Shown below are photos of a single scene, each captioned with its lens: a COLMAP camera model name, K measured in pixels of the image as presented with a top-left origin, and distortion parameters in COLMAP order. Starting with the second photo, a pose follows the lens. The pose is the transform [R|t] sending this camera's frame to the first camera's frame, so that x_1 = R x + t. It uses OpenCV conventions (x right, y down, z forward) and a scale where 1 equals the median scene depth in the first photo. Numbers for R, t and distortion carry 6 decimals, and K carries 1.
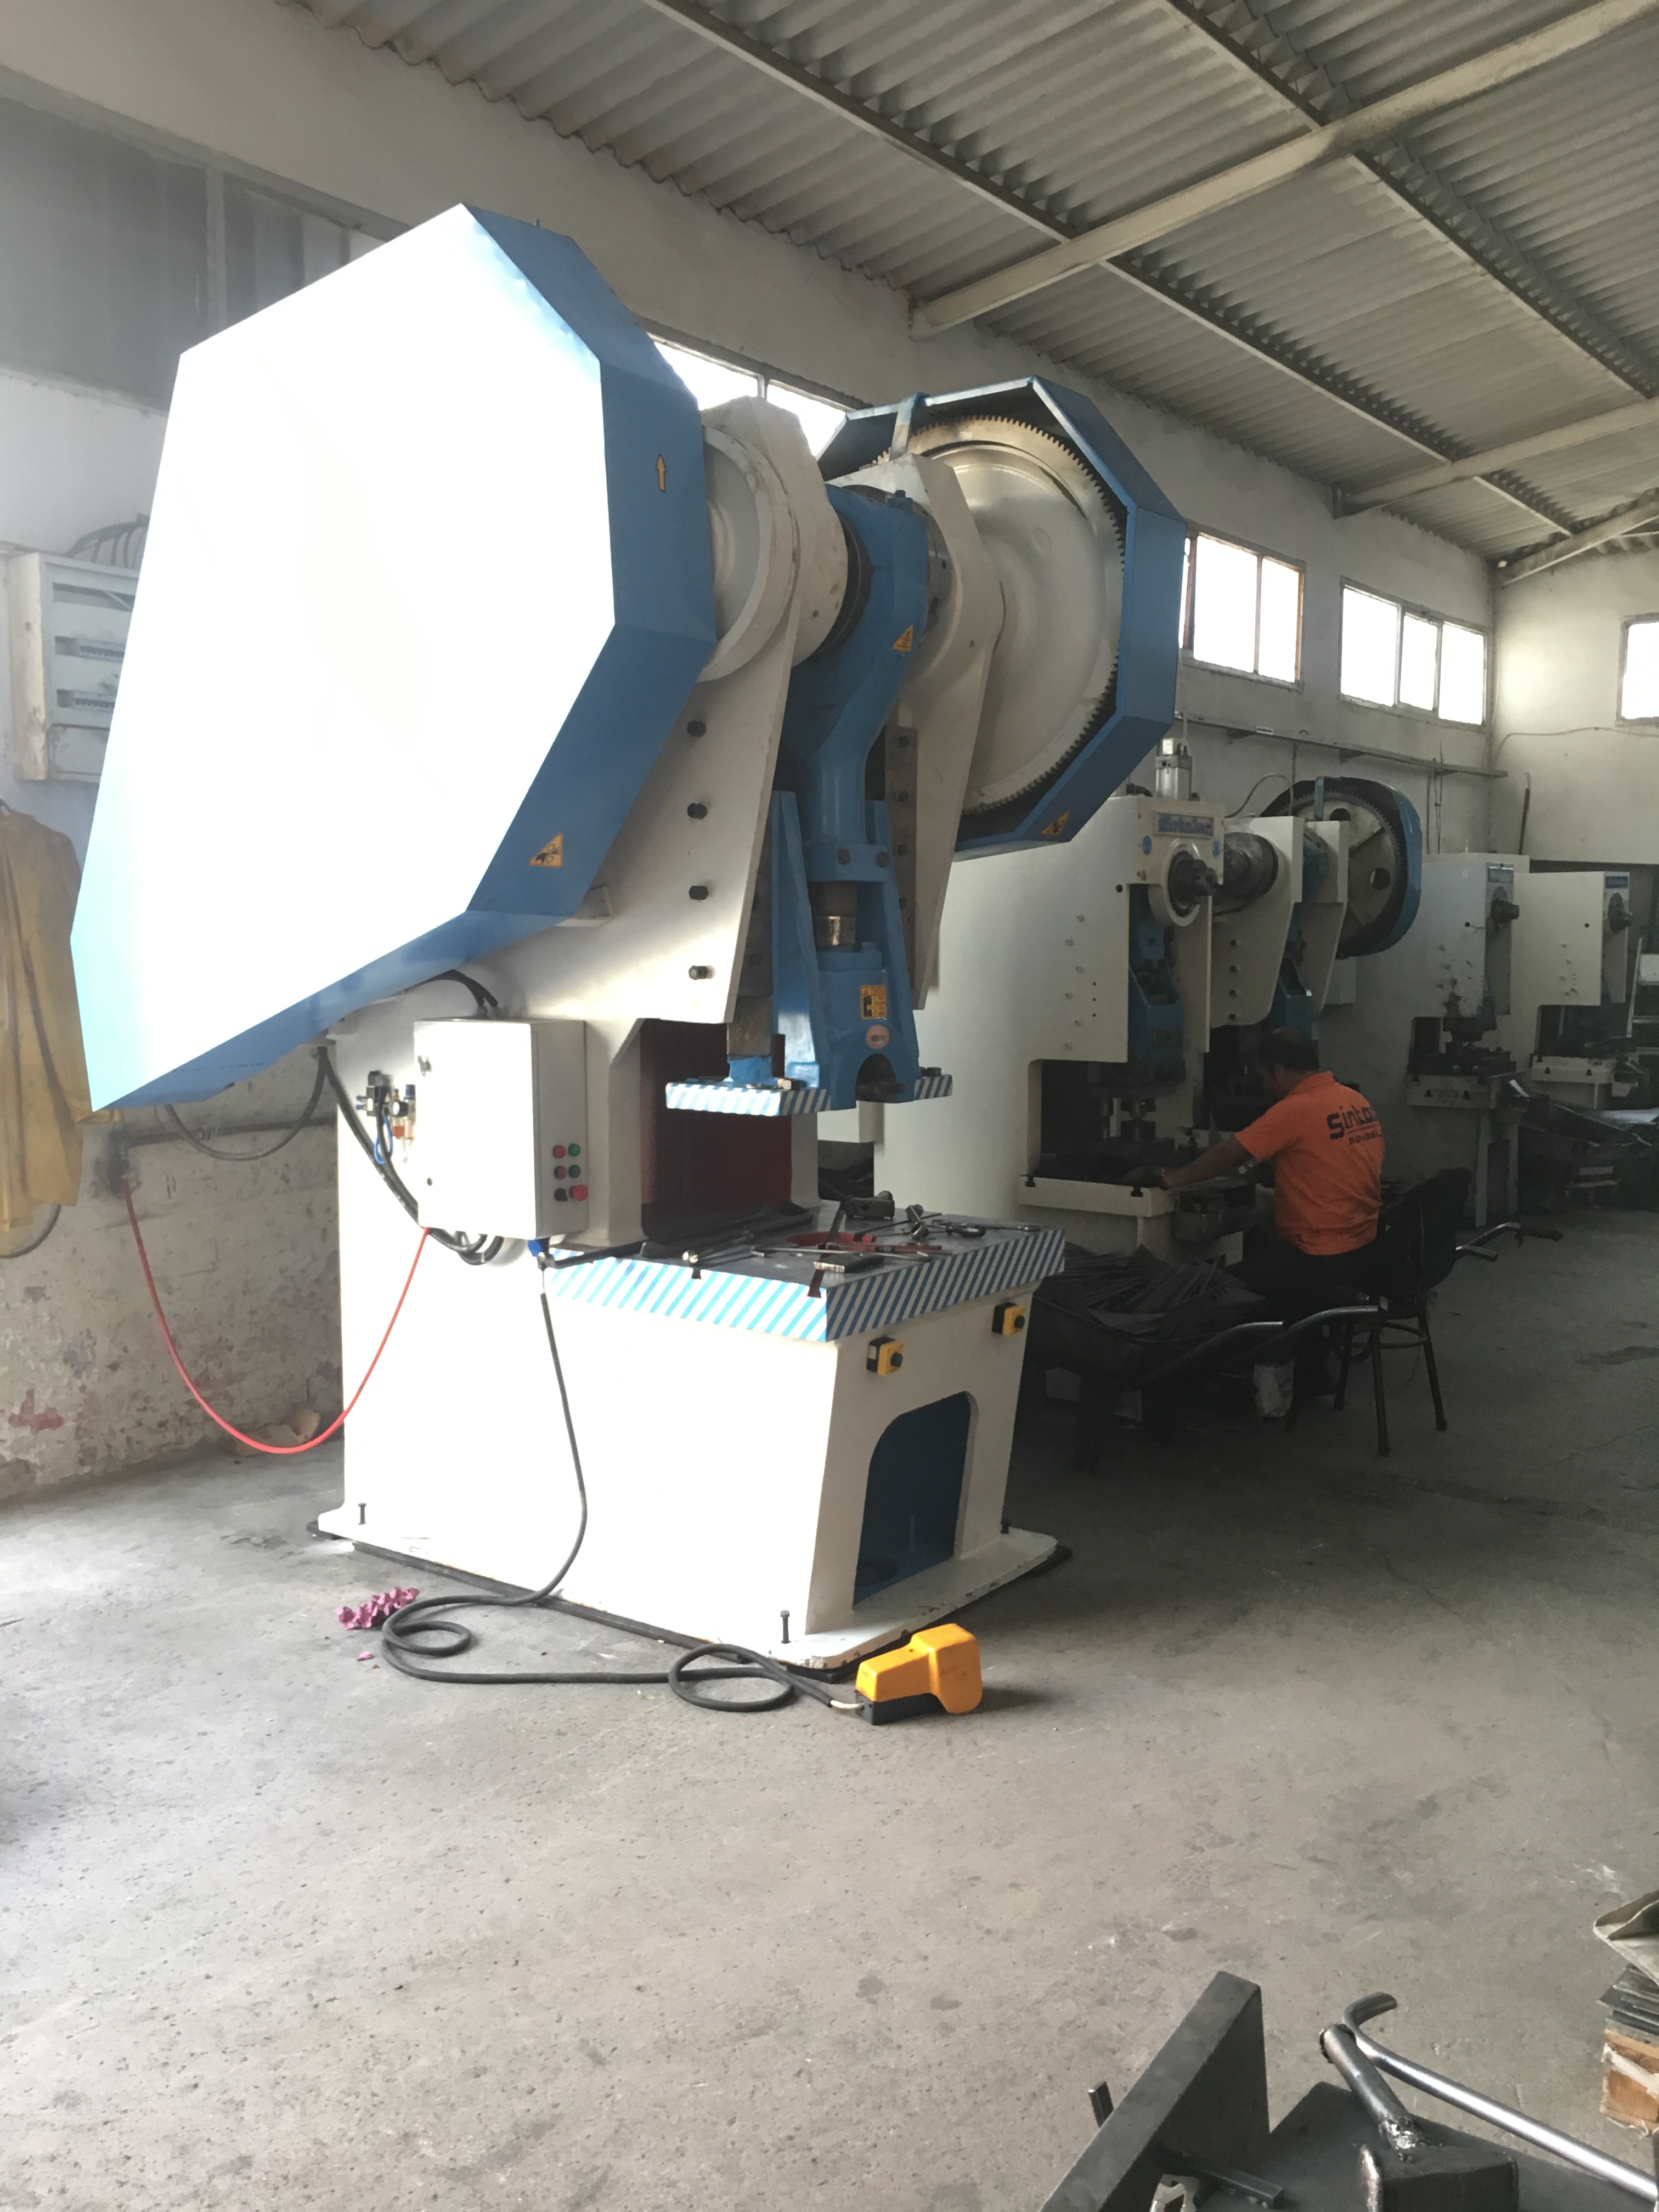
lens RADIAL K [[1863.0, 0, 725.5], [0, 1863.0, 1112.9], [0, 0, 1]] dist [0.000519, 0.000898]
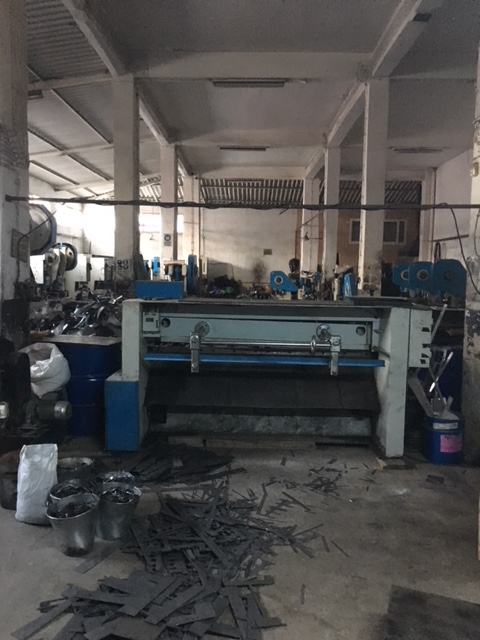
lens RADIAL K [[546.2, 0, 240.0], [0, 546.2, 320.0], [0, 0, 1]] dist [0.078174, -0.098887]
pose [[0.780719, -0.033541, 0.623981, -0.392696], [0.035543, 0.999325, 0.009246, 0.090732], [-0.623870, 0.014960, 0.781385, -0.865111]]
